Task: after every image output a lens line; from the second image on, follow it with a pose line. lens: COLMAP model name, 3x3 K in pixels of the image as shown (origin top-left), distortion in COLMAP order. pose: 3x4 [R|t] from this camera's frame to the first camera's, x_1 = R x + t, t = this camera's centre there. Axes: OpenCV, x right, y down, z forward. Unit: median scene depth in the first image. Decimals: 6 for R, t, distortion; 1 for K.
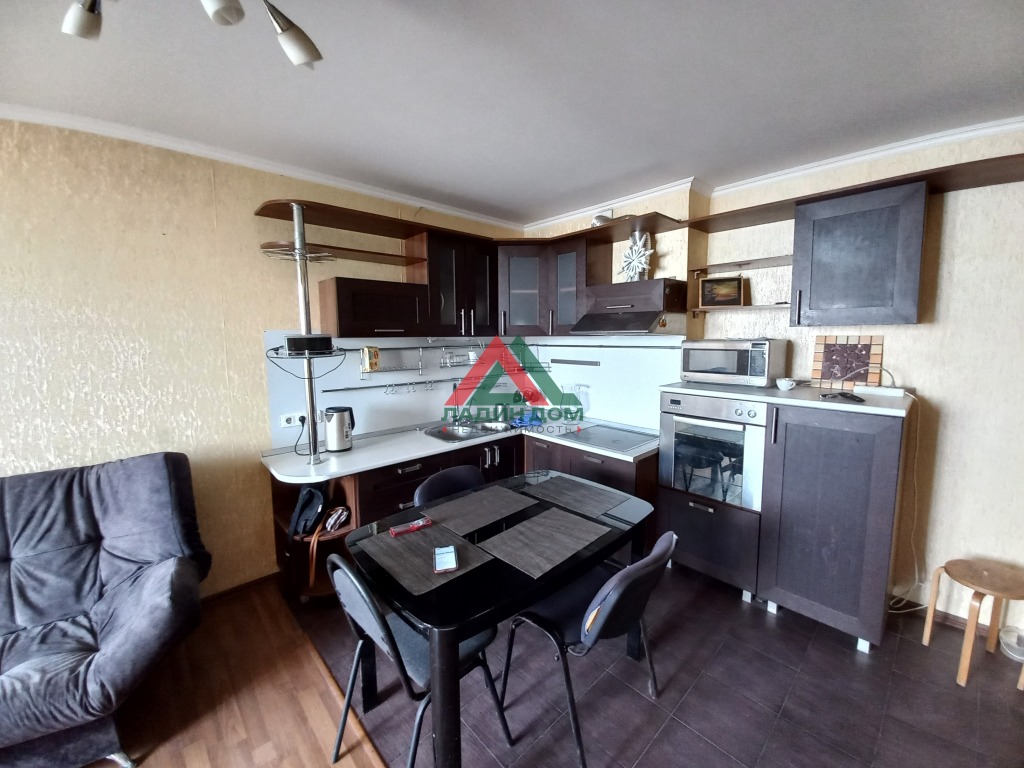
lens RADIAL K [[402.5, 0, 516.2], [0, 402.5, 371.4], [0, 0, 1]] dist [-0.021818, -0.000079]
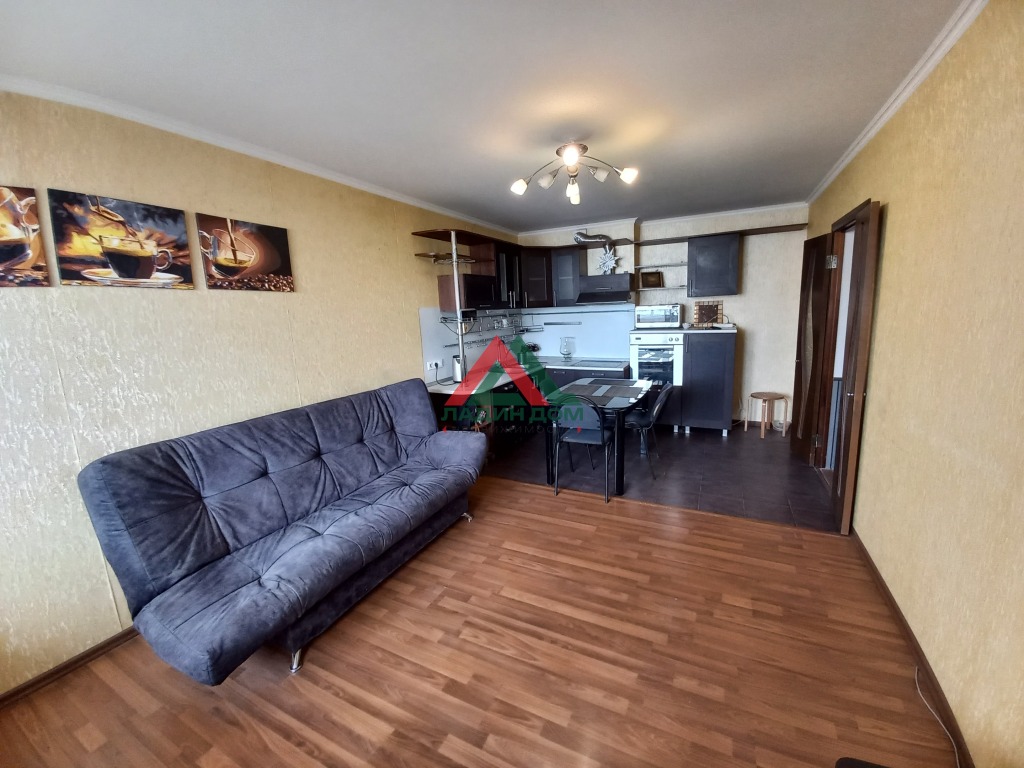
lens RADIAL K [[402.5, 0, 516.2], [0, 402.5, 371.4], [0, 0, 1]] dist [-0.021818, -0.000079]
pose [[0.939552, -0.087079, 0.331147, -0.881123], [0.068205, 0.995336, 0.068221, 0.068280], [-0.335544, -0.041511, 0.941110, -0.688802]]
